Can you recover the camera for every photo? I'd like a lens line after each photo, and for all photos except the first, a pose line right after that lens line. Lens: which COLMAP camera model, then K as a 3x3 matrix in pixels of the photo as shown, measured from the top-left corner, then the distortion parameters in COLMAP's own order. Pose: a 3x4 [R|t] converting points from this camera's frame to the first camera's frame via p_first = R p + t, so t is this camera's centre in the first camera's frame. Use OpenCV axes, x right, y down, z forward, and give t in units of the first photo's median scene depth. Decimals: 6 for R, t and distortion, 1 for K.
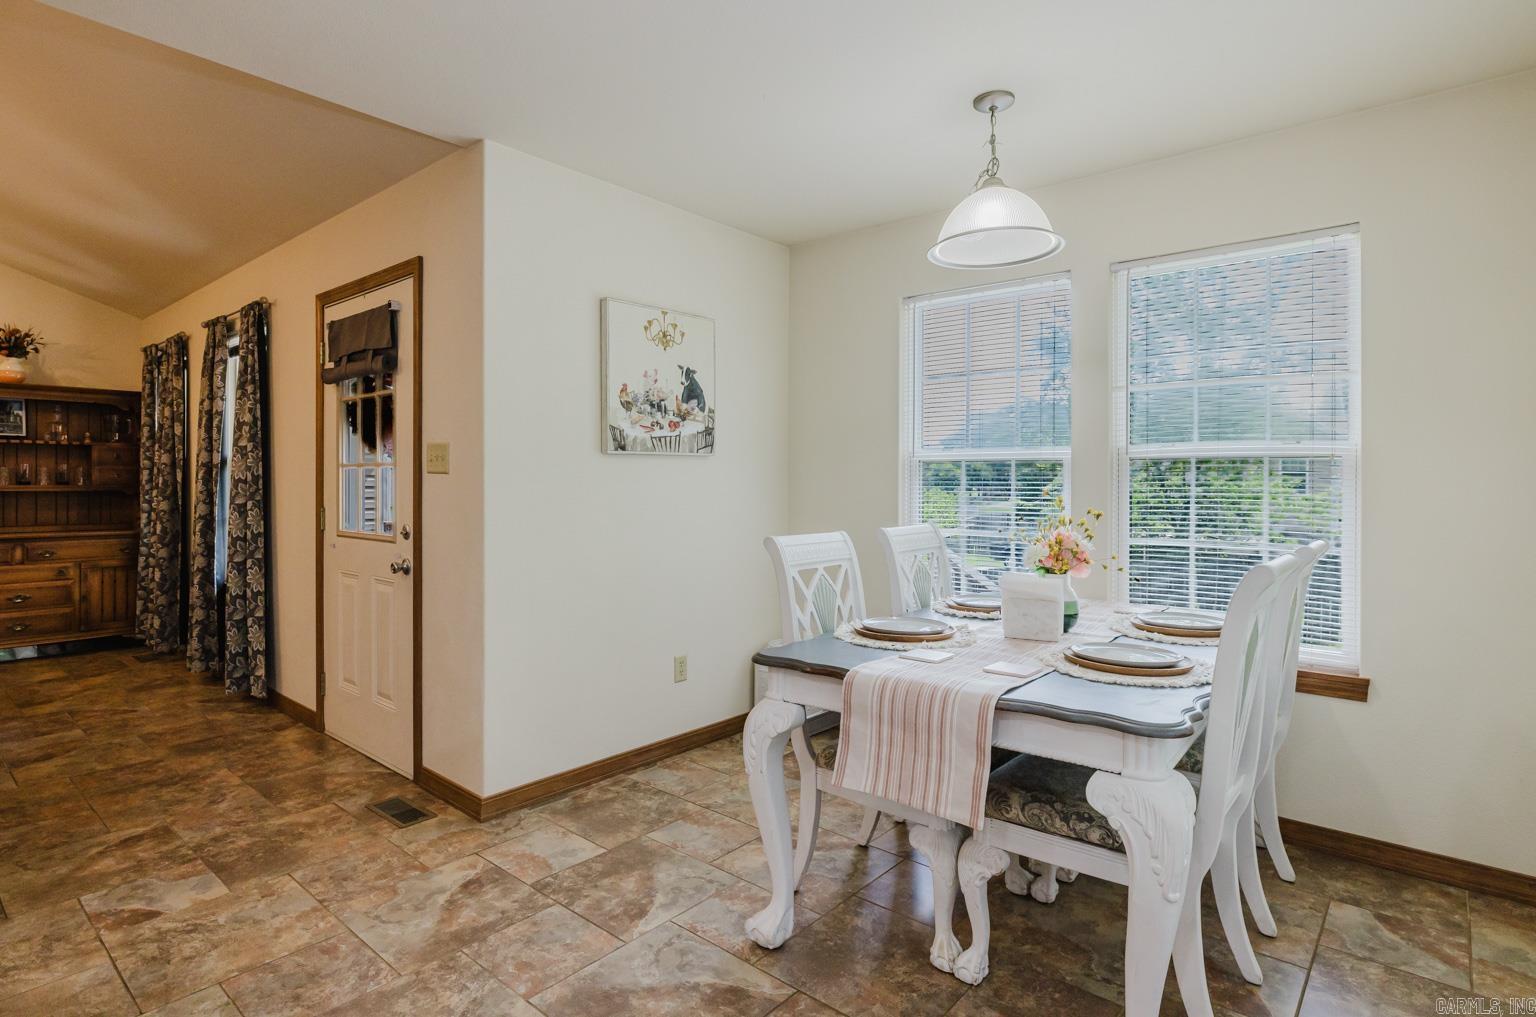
lens RADIAL K [[797.7, 0, 767.3], [0, 797.7, 474.6], [0, 0, 1]] dist [-0.000031, 0.000347]
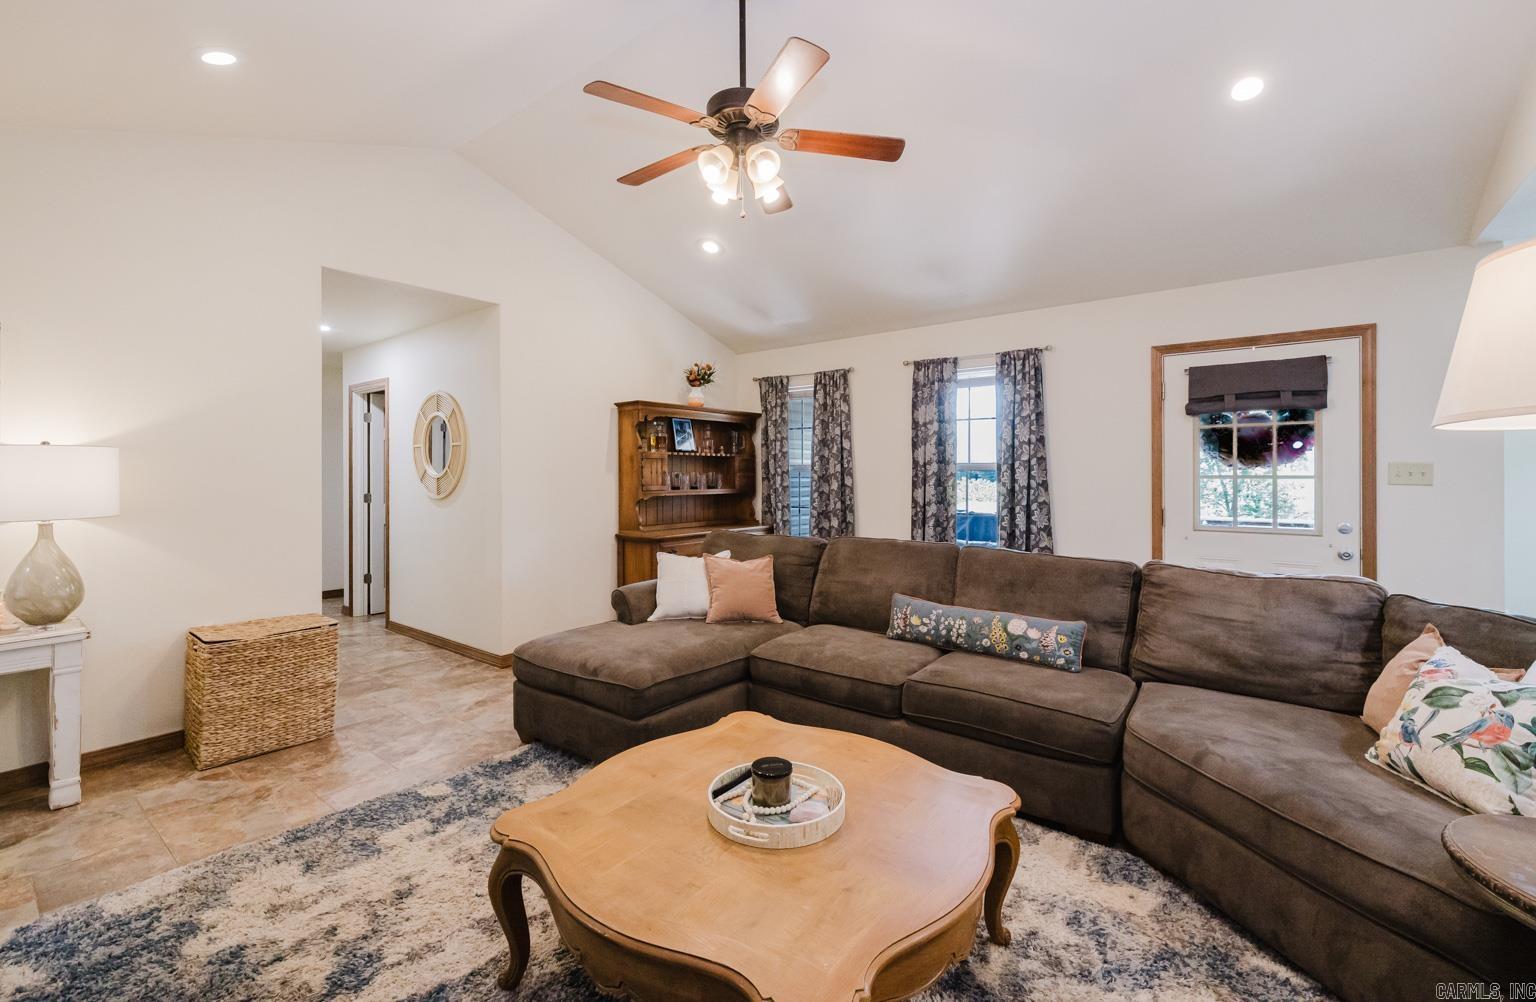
lens RADIAL K [[656.3, 0, 768.9], [0, 656.3, 470.8], [0, 0, 1]] dist [0.003311, 0.000276]
pose [[0.998534, -0.002098, 0.054091, -1.471233], [0.002022, 0.999997, 0.001454, -0.028058], [-0.054094, -0.001343, 0.998535, -0.048520]]
